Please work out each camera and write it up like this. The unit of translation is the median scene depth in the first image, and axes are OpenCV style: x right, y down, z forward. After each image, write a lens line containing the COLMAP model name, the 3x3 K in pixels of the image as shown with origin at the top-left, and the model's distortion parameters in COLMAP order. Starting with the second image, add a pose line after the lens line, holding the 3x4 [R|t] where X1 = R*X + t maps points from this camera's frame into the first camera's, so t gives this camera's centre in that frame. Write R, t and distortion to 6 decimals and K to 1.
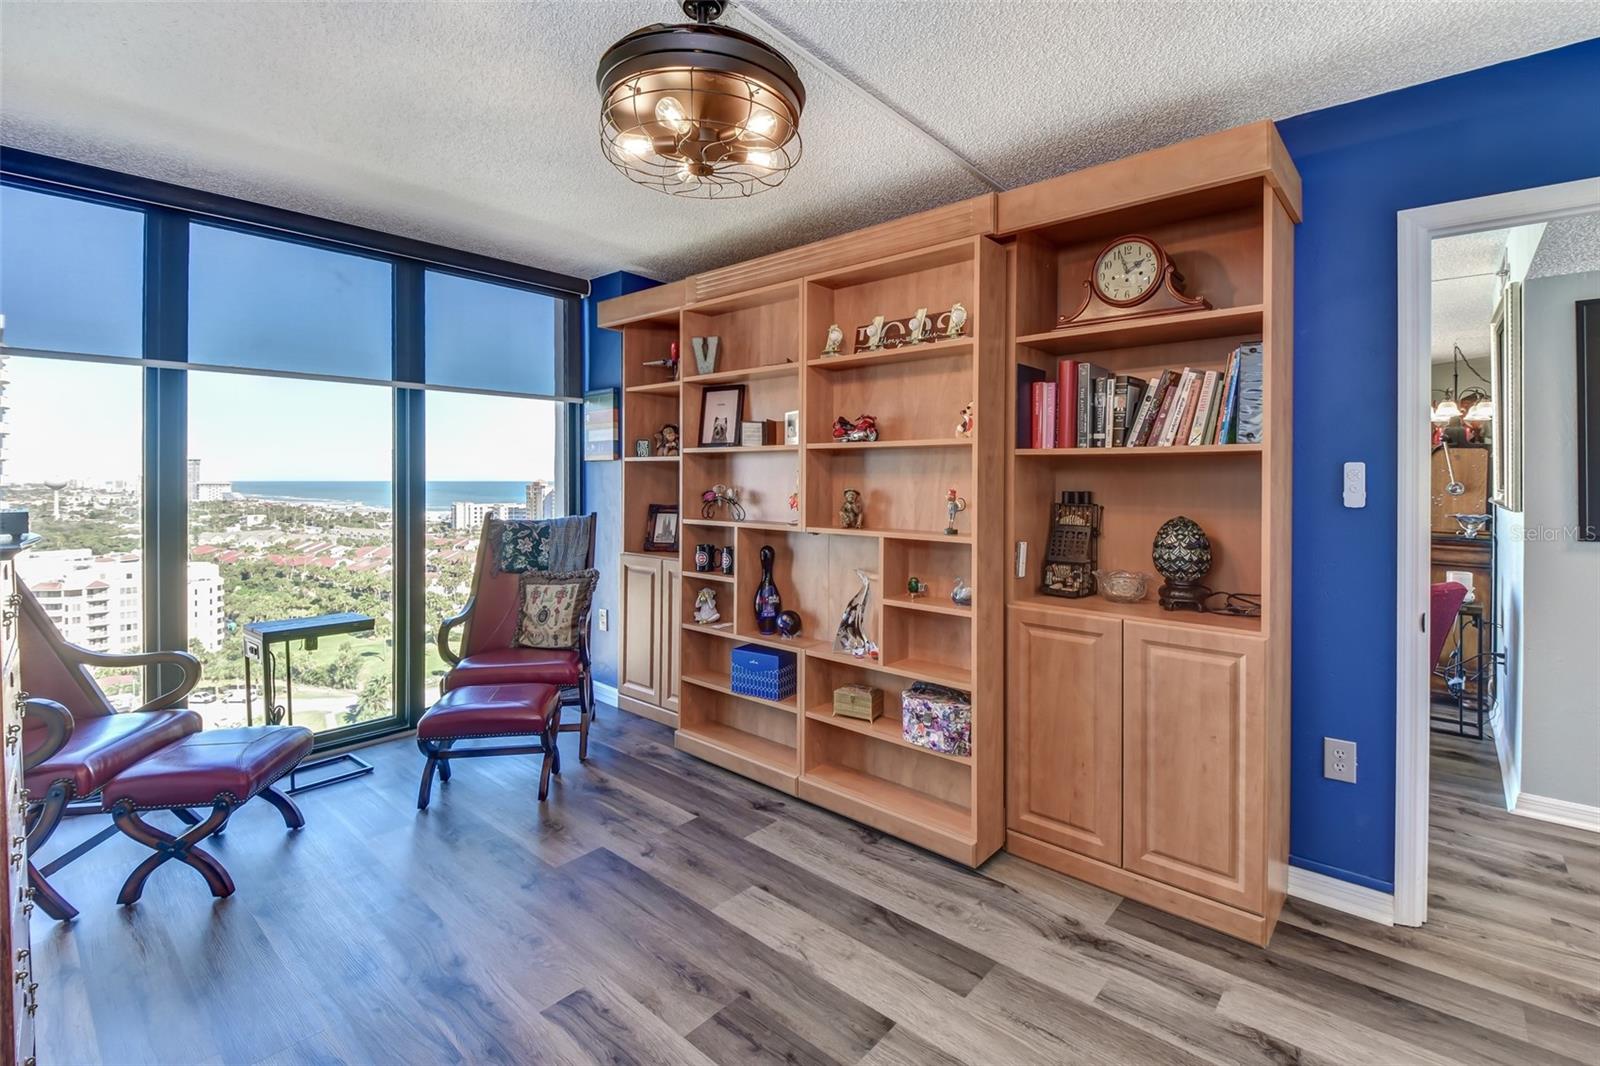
lens RADIAL K [[707.4, 0, 829.3], [0, 707.4, 477.0], [0, 0, 1]] dist [0.000474, -0.010003]
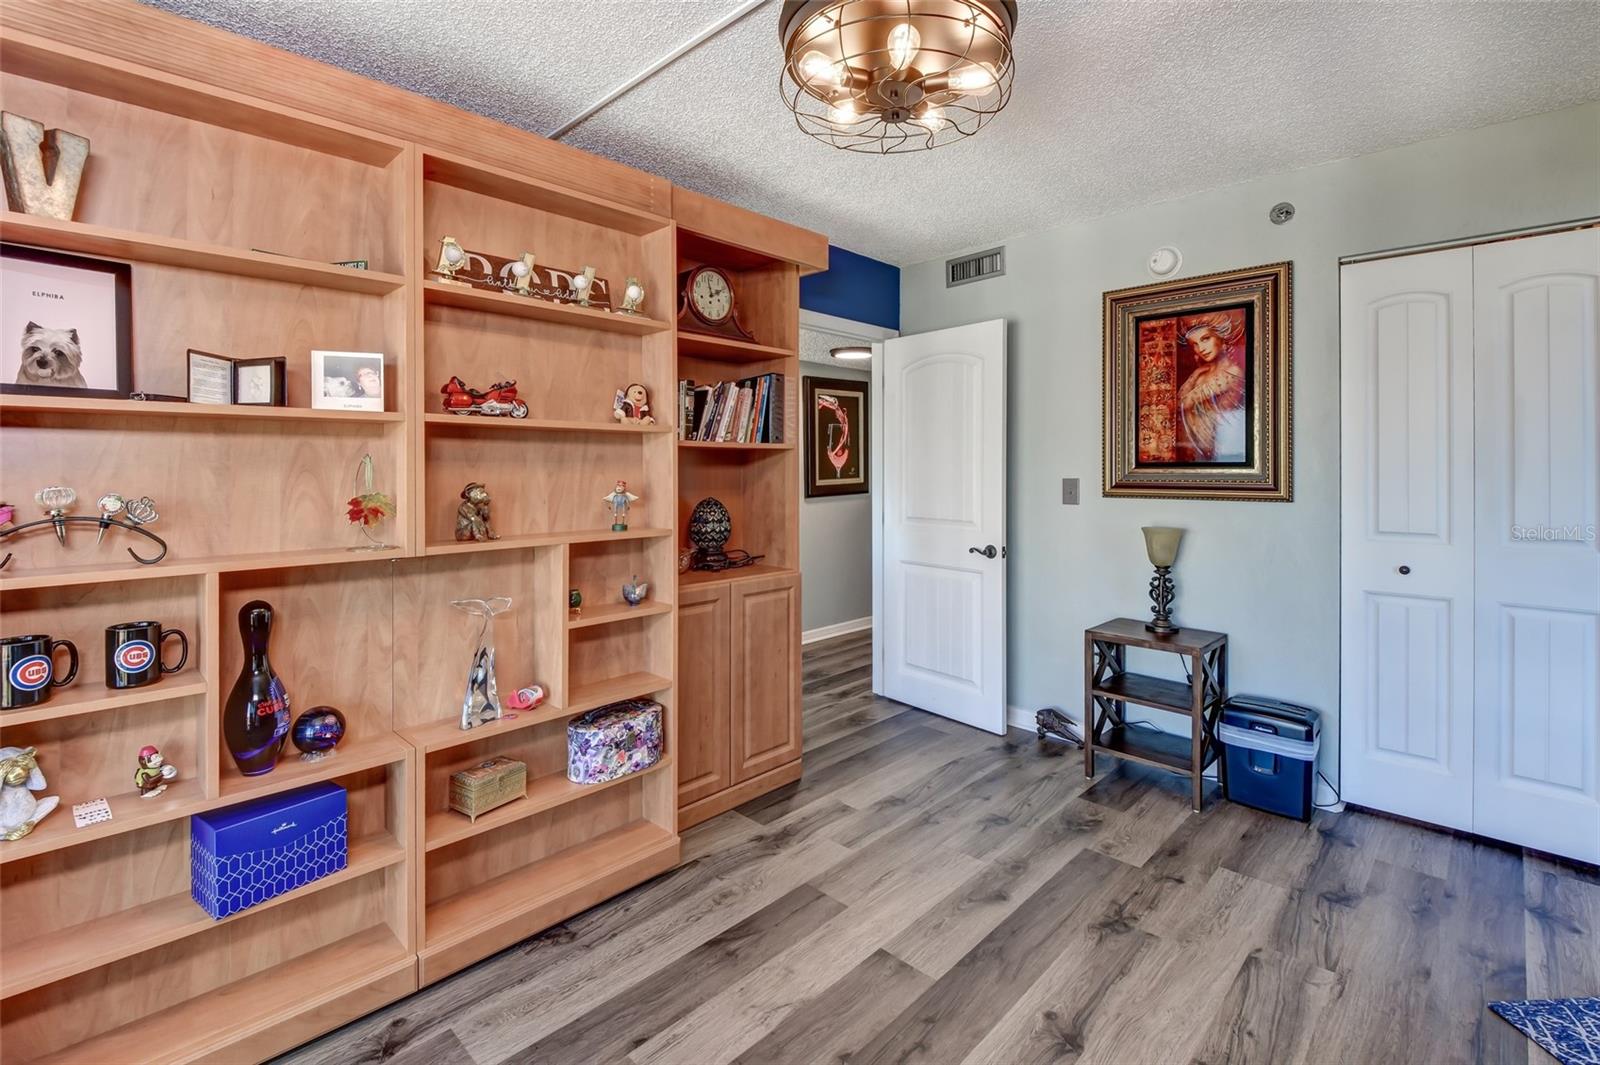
lens RADIAL K [[707.4, 0, 793.6], [0, 707.4, 467.8], [0, 0, 1]] dist [0.000474, -0.010003]
pose [[0.081492, -0.003011, 0.996669, -0.805196], [0.003457, 0.999990, 0.002738, -0.000331], [-0.996668, 0.003222, 0.081501, 0.804318]]
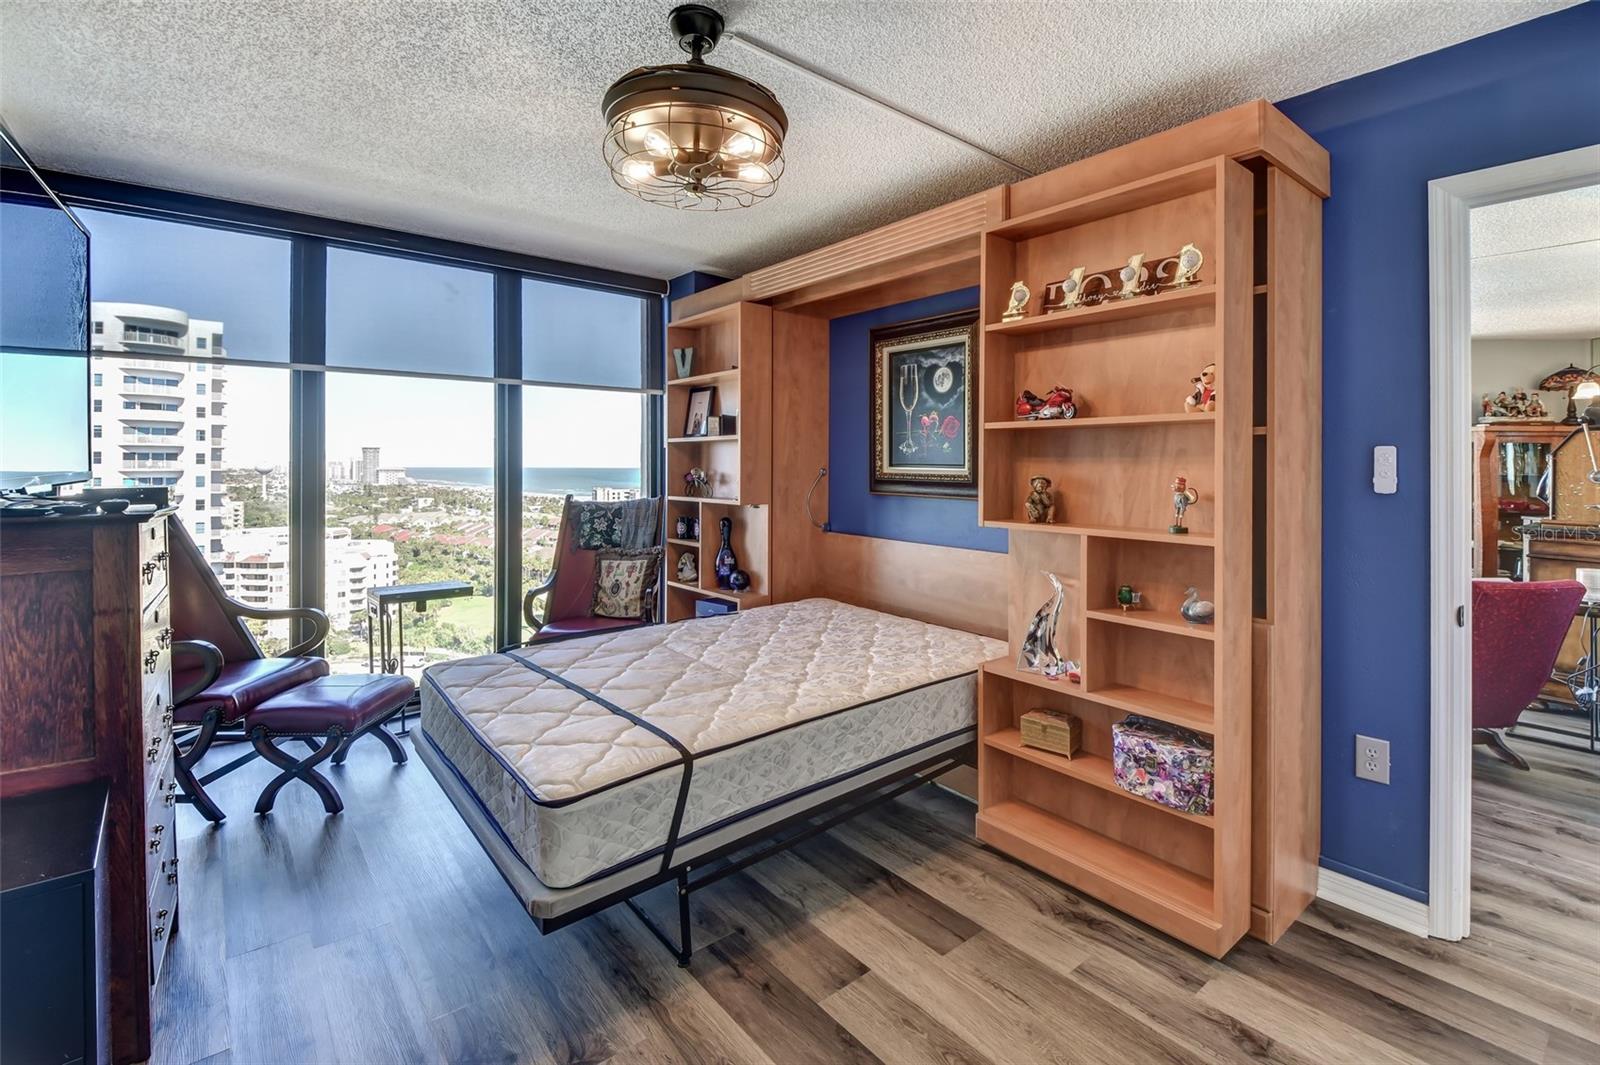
lens RADIAL K [[707.4, 0, 835.4], [0, 707.4, 462.4], [0, 0, 1]] dist [0.000474, -0.010003]
pose [[0.987925, 0.000882, -0.154932, 0.157210], [-0.001329, 0.999995, -0.002783, 0.004196], [0.154929, 0.002956, 0.987921, -0.053957]]
